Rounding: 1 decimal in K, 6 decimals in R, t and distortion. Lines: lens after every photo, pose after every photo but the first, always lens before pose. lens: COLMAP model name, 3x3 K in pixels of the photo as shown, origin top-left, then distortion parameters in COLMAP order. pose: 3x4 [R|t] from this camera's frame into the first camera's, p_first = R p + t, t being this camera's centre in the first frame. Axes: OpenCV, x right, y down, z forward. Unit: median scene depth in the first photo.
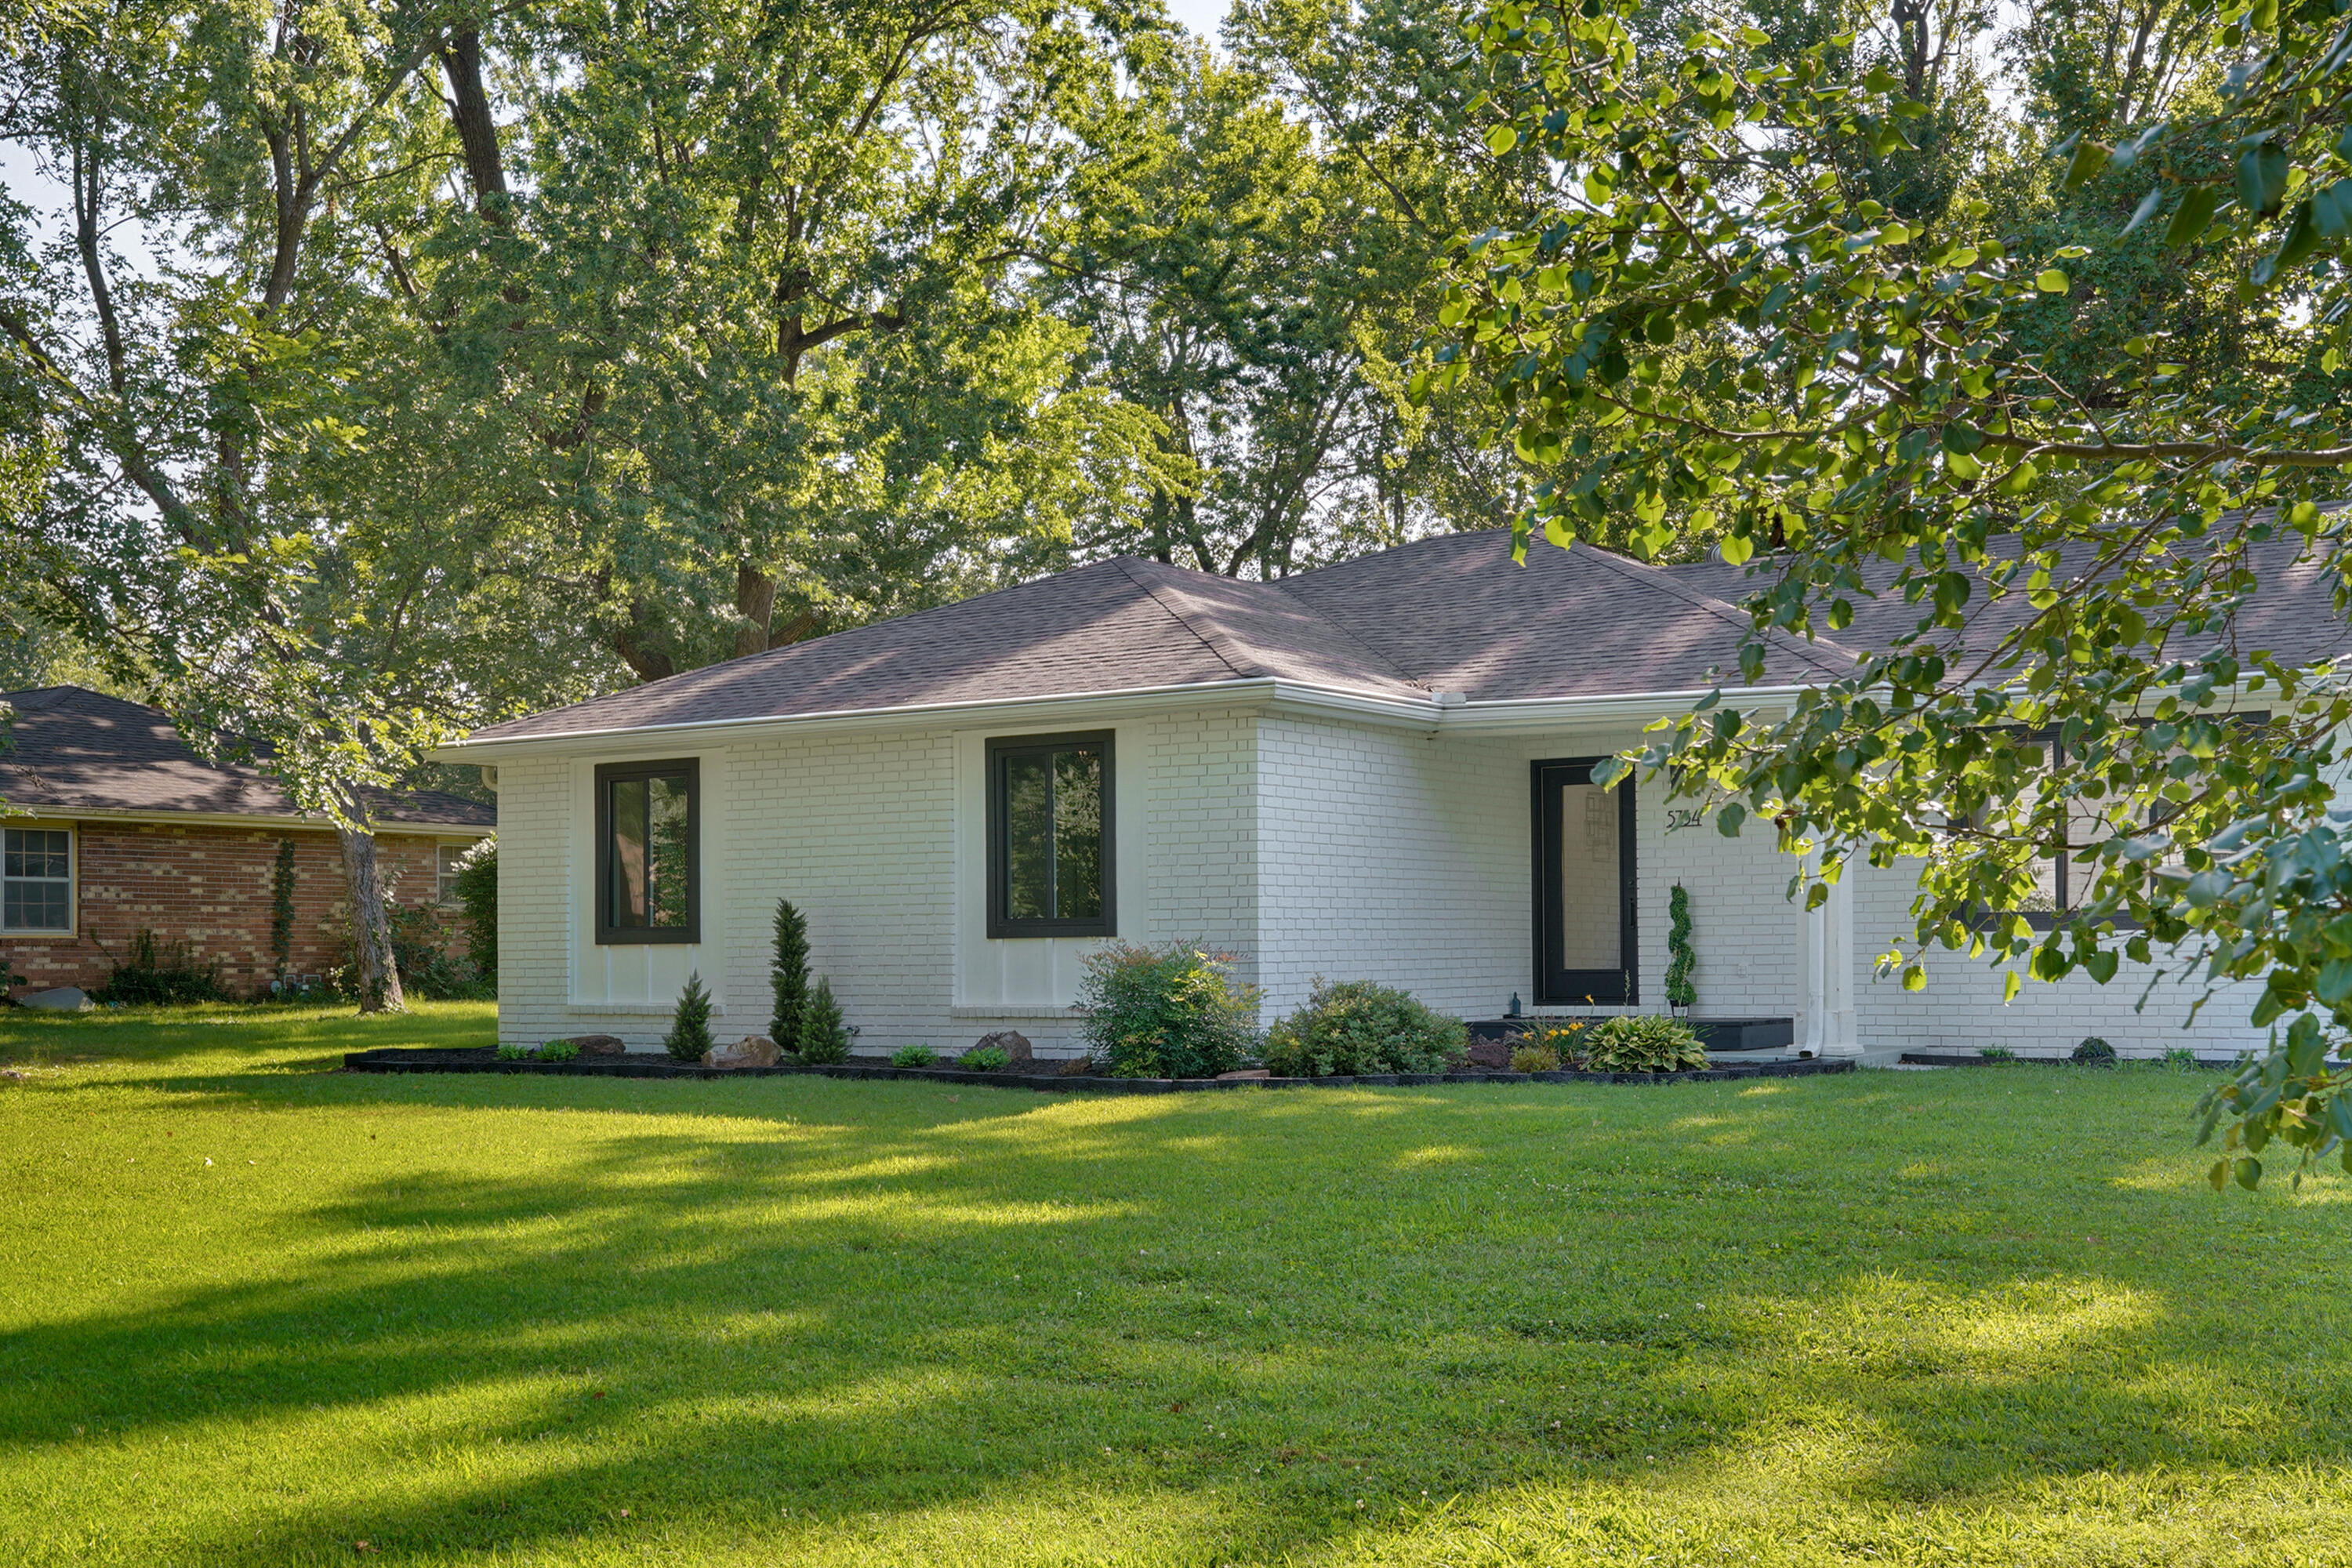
lens RADIAL K [[2747.6, 0, 1176.0], [0, 2747.6, 784.0], [0, 0, 1]] dist [0.026353, 0.002999]
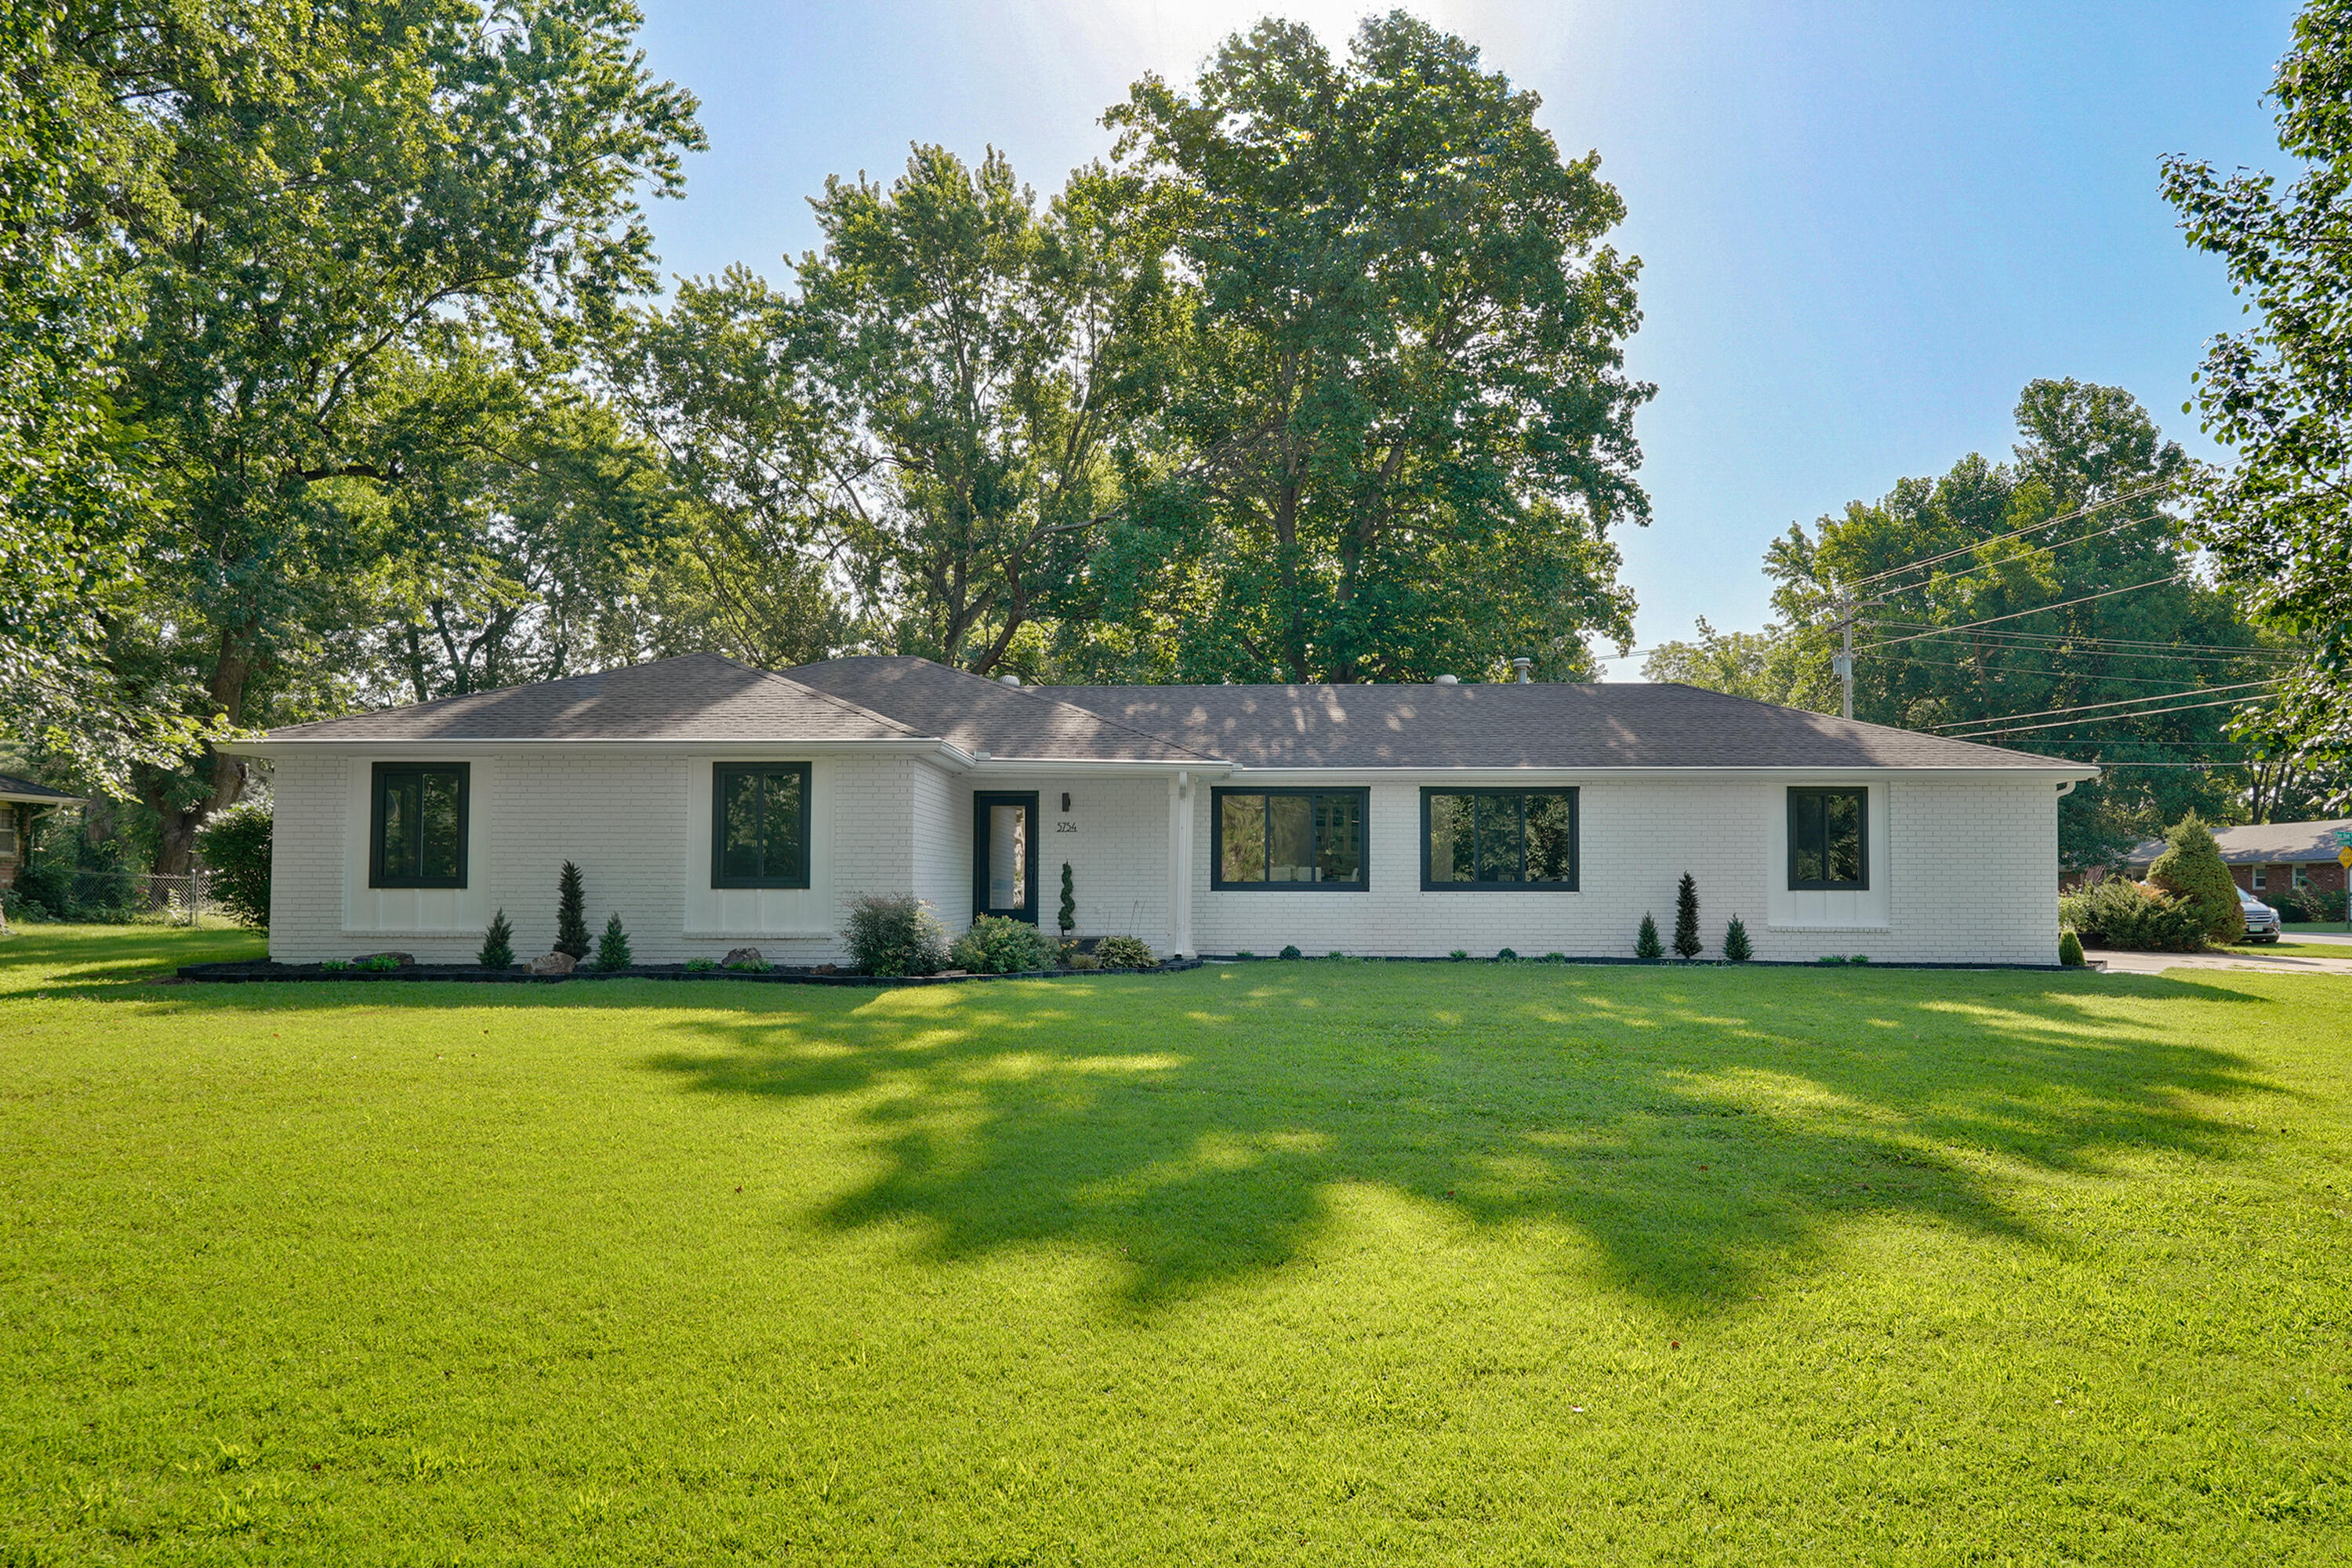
lens RADIAL K [[1501.2, 0, 1176.0], [0, 1501.2, 784.0], [0, 0, 1]] dist [0.002150, 0.002005]
pose [[0.837160, 0.050787, 0.544596, -0.303248], [-0.043116, 0.998709, -0.026856, 0.007586], [-0.545256, -0.000998, 0.838269, 0.126366]]
